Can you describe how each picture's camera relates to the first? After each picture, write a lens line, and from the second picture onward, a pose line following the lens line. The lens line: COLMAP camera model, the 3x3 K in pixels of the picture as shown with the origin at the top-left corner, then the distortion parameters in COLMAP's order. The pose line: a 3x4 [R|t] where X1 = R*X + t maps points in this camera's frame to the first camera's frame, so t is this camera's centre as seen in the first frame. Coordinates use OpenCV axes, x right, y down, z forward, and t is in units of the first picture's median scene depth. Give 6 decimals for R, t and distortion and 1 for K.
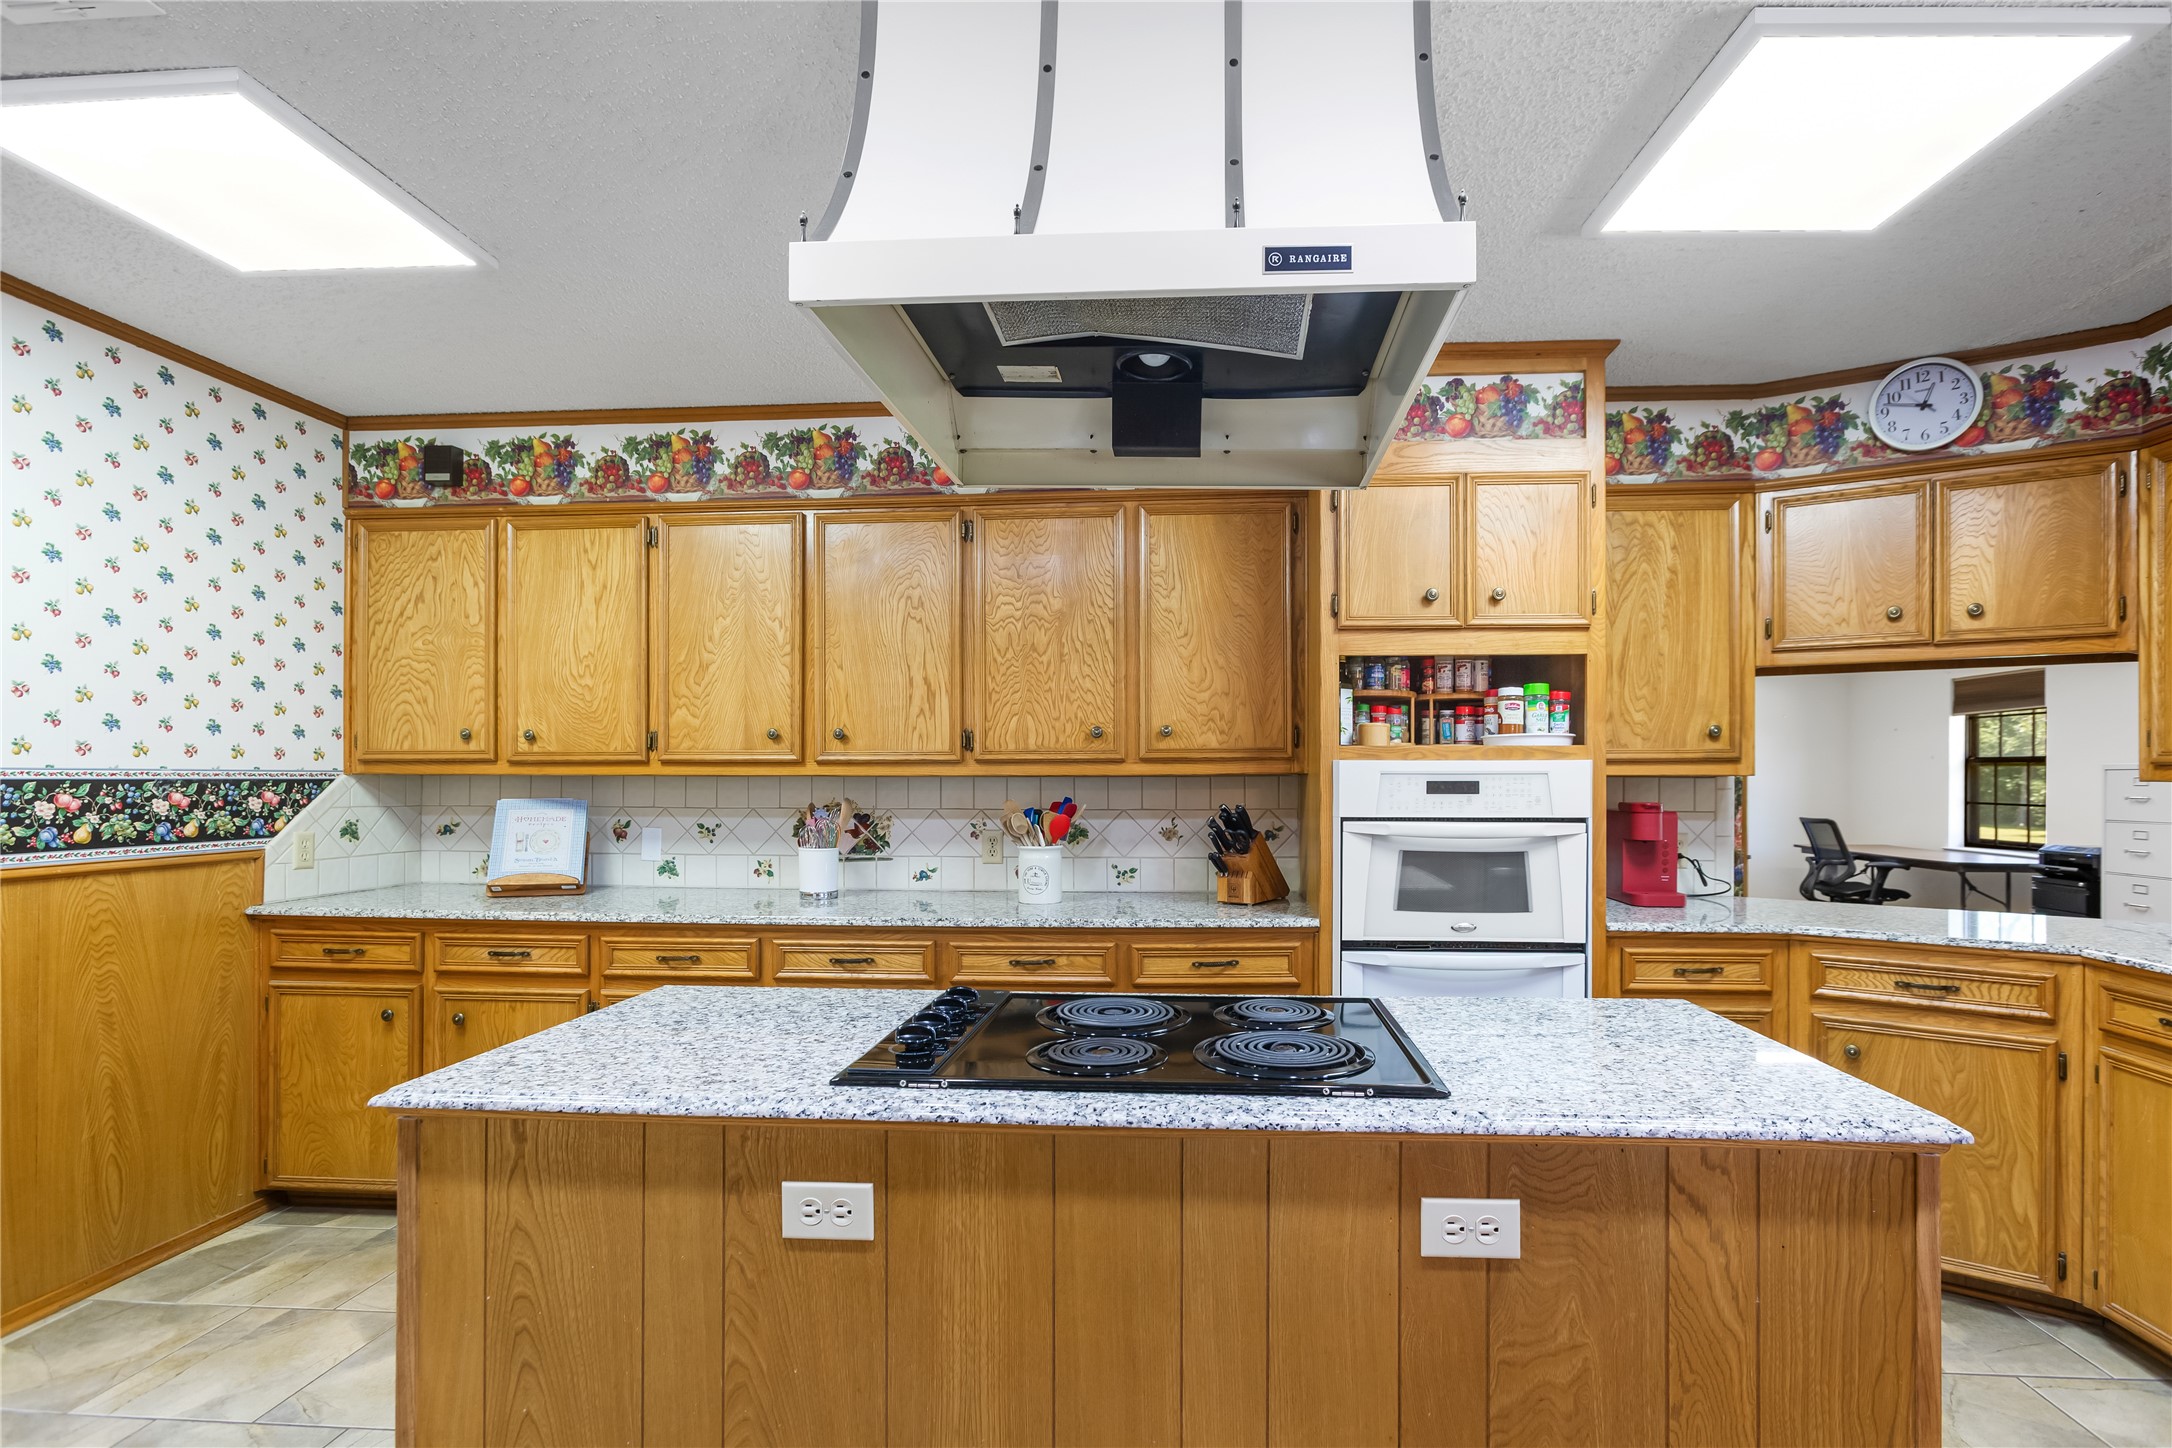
lens RADIAL K [[1005.1, 0, 1134.0], [0, 1005.1, 774.2], [0, 0, 1]] dist [-0.021486, 0.011775]
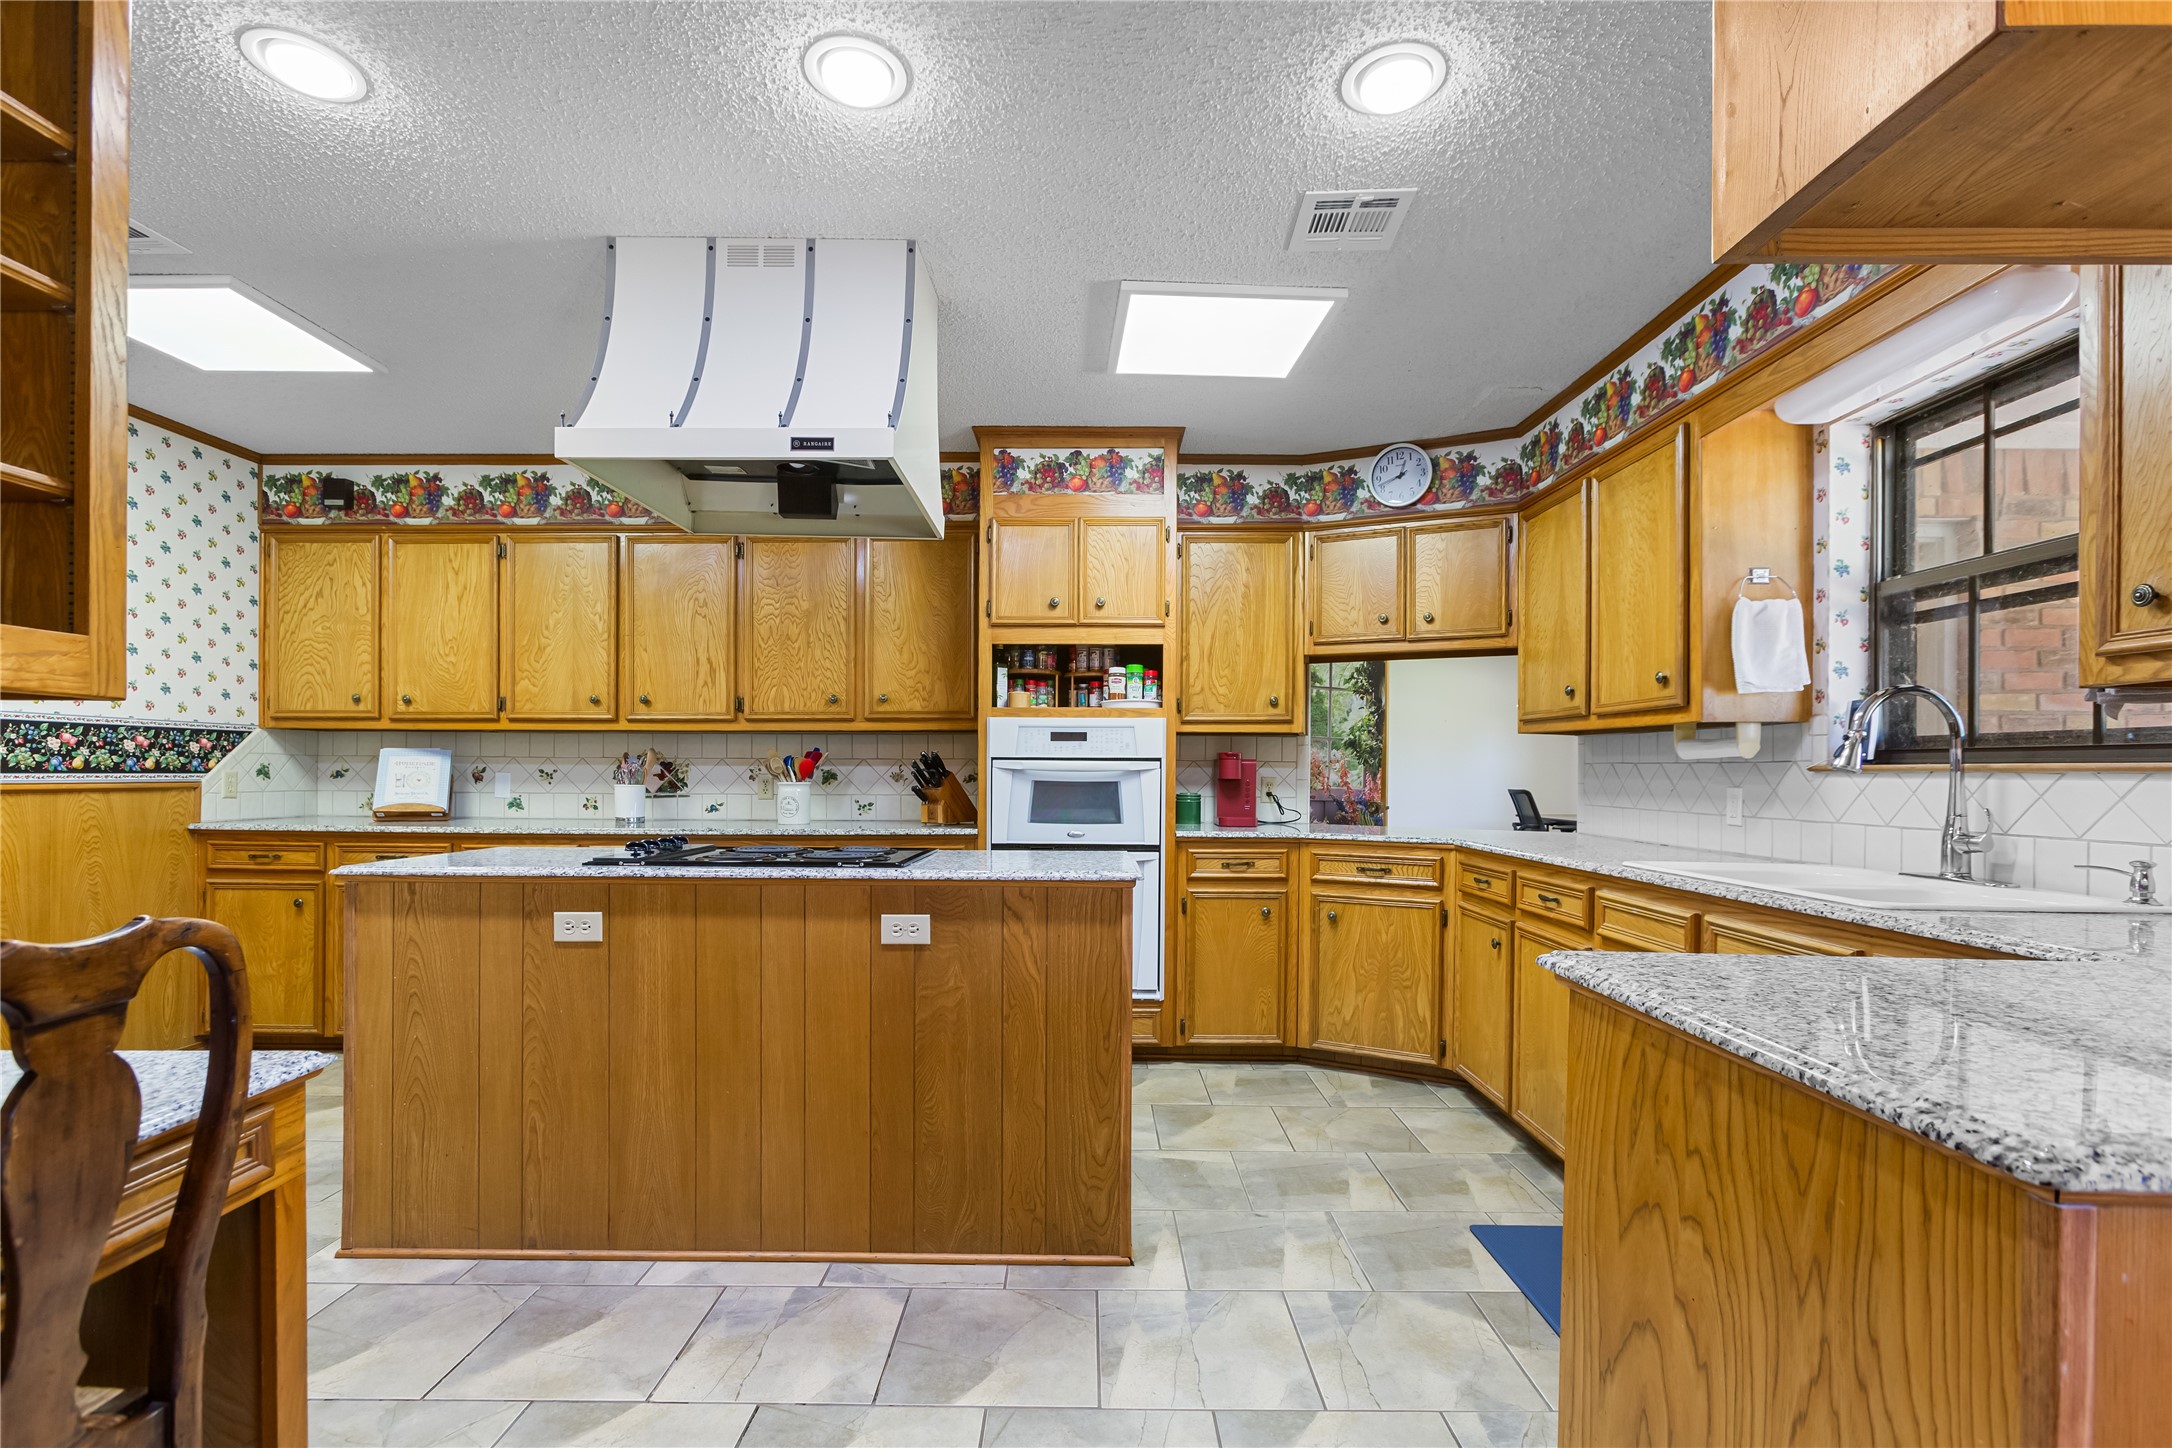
lens RADIAL K [[1005.1, 0, 1072.8], [0, 1005.1, 775.1], [0, 0, 1]] dist [-0.021486, 0.011775]
pose [[0.998503, 0.003757, 0.054566, 0.228661], [-0.004145, 0.999967, 0.006994, 0.054730], [-0.054537, -0.007209, 0.998486, -0.412129]]
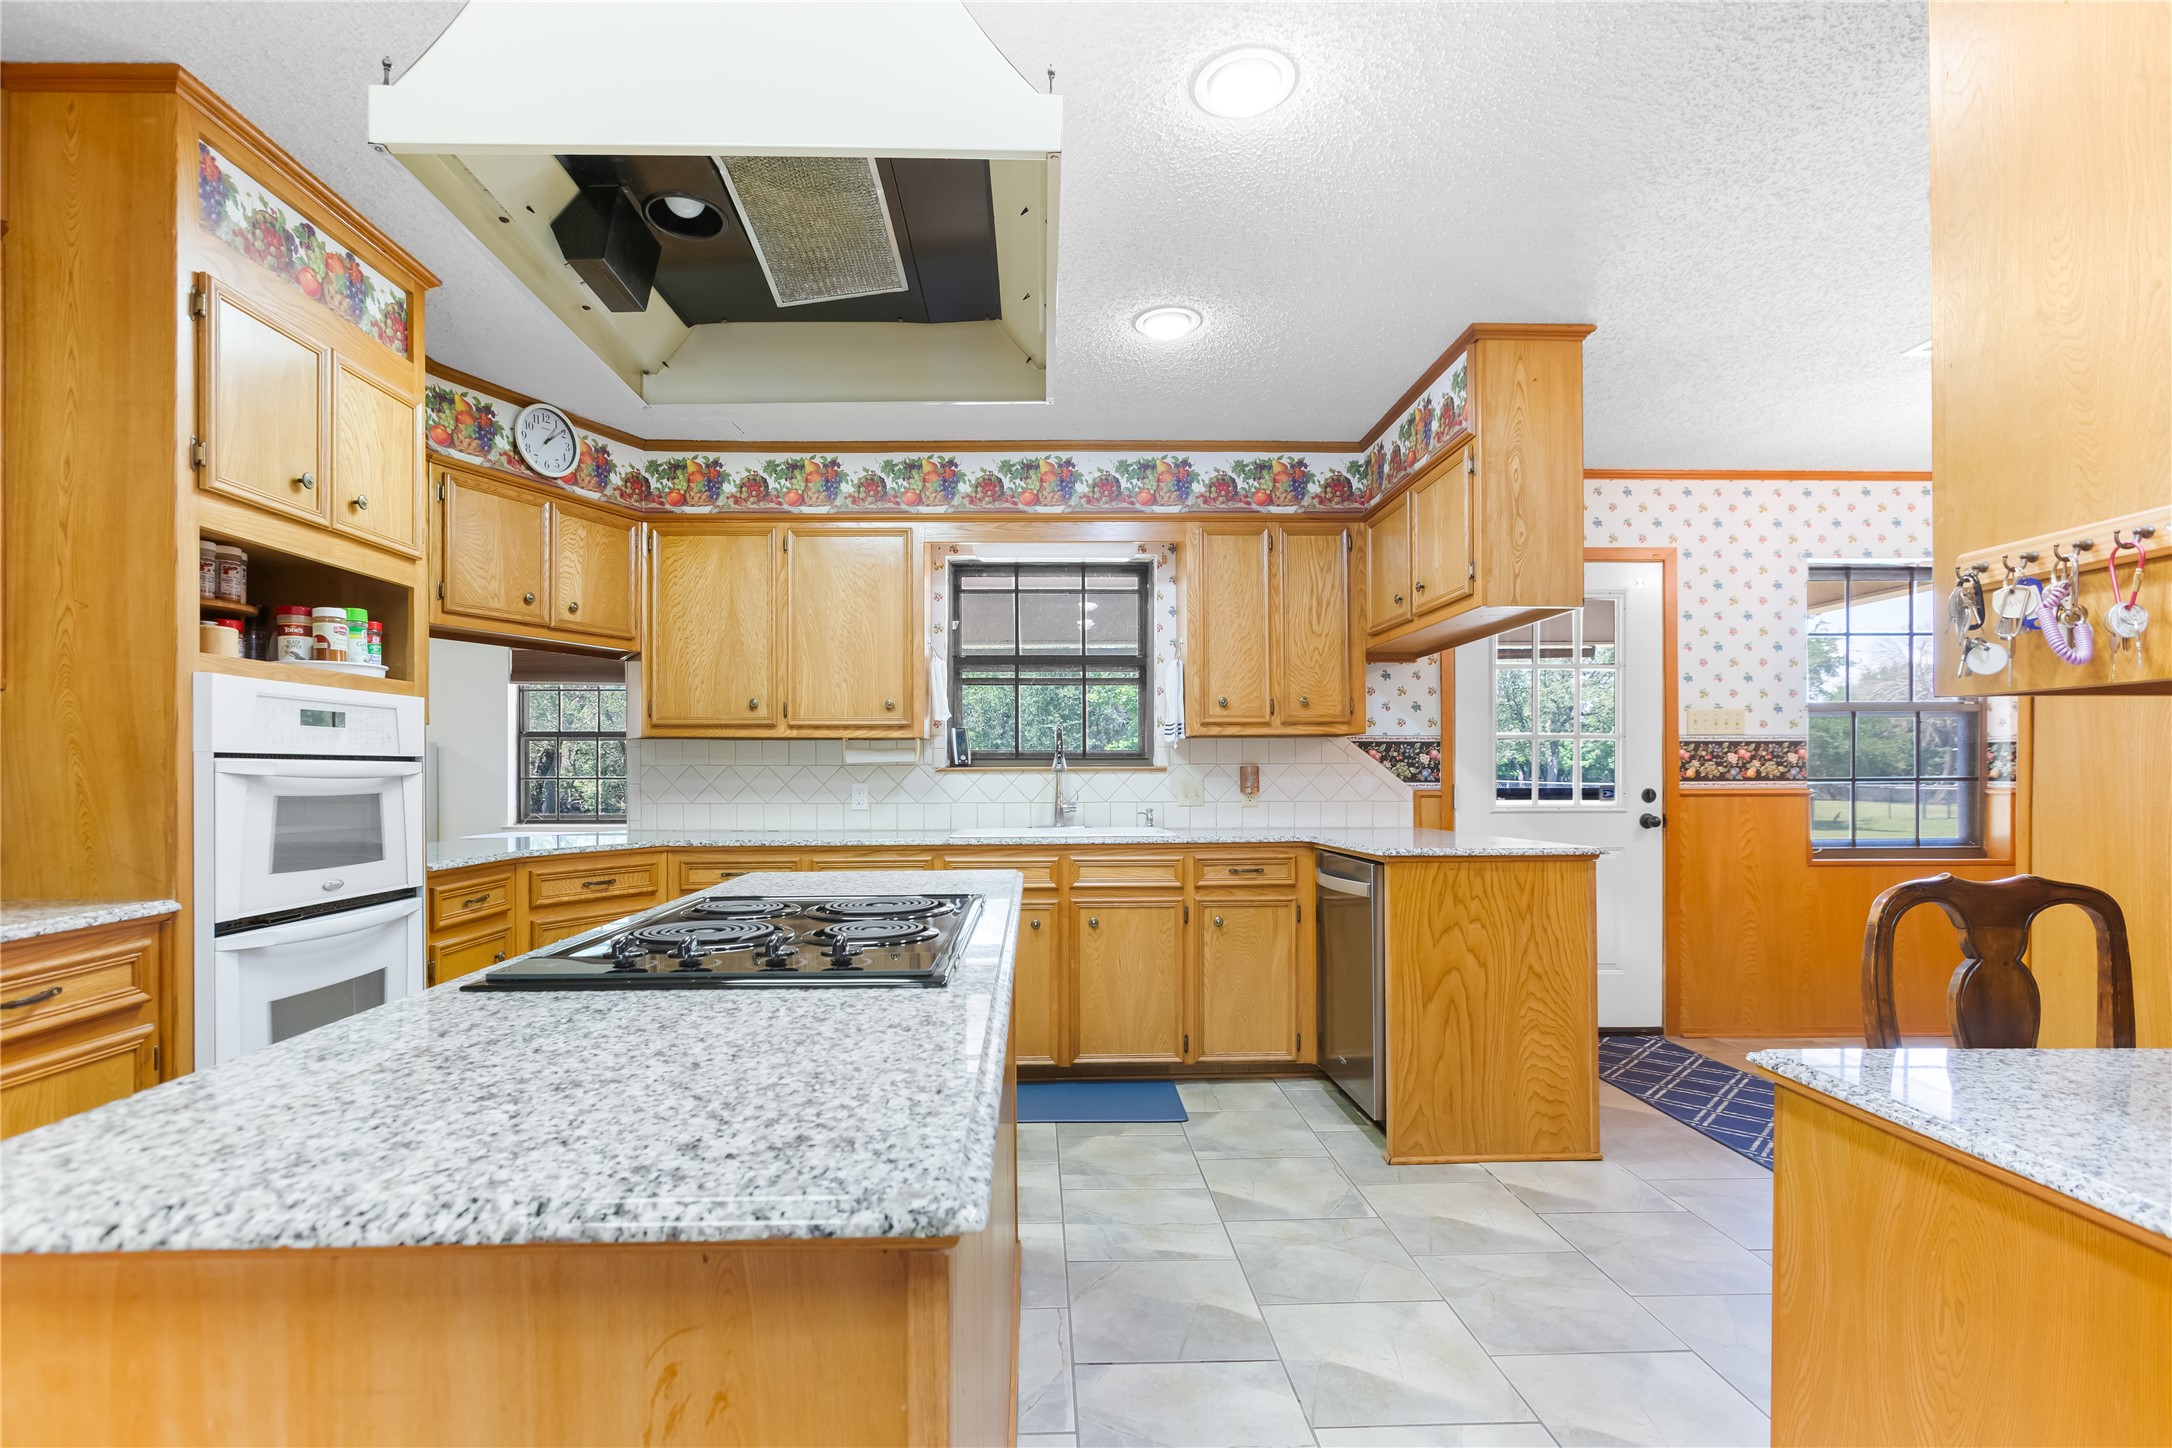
lens RADIAL K [[1005.1, 0, 1063.7], [0, 1005.1, 772.6], [0, 0, 1]] dist [-0.021486, 0.011775]
pose [[-0.090083, -0.003188, 0.995929, -0.527401], [0.001660, 0.999993, 0.003351, 0.052654], [-0.995933, 0.001955, -0.090077, 0.431333]]
